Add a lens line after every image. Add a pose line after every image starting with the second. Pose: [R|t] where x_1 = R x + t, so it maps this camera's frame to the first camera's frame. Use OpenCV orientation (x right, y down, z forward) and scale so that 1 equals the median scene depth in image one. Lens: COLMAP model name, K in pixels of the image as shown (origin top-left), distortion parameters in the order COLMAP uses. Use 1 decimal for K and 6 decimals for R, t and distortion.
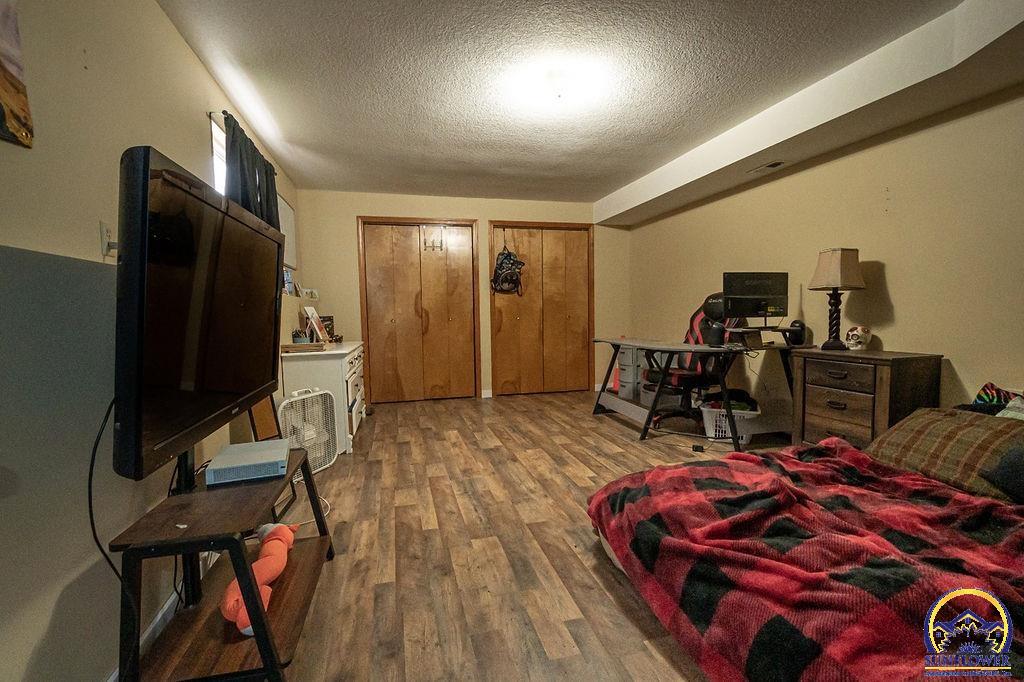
lens RADIAL K [[468.4, 0, 511.8], [0, 468.4, 342.6], [0, 0, 1]] dist [0.008897, -0.002302]
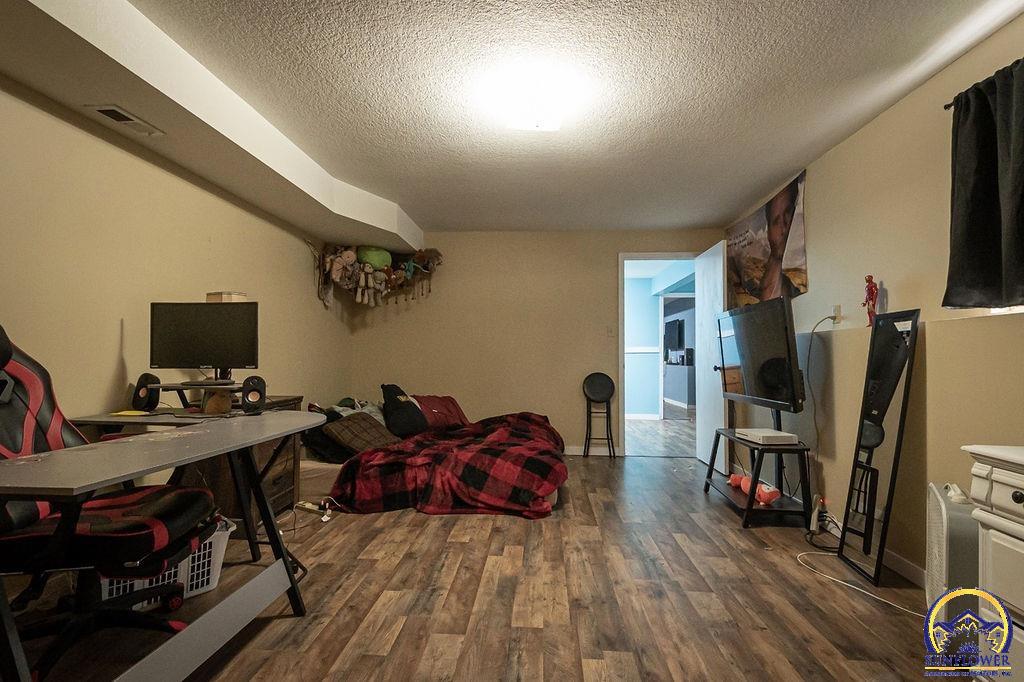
lens RADIAL K [[468.4, 0, 509.9], [0, 468.4, 348.4], [0, 0, 1]] dist [0.008897, -0.002302]
pose [[-0.946255, 0.019921, 0.322808, -0.123242], [0.034559, 0.998615, 0.039675, -0.107862], [-0.321571, 0.048698, -0.945633, 1.710608]]
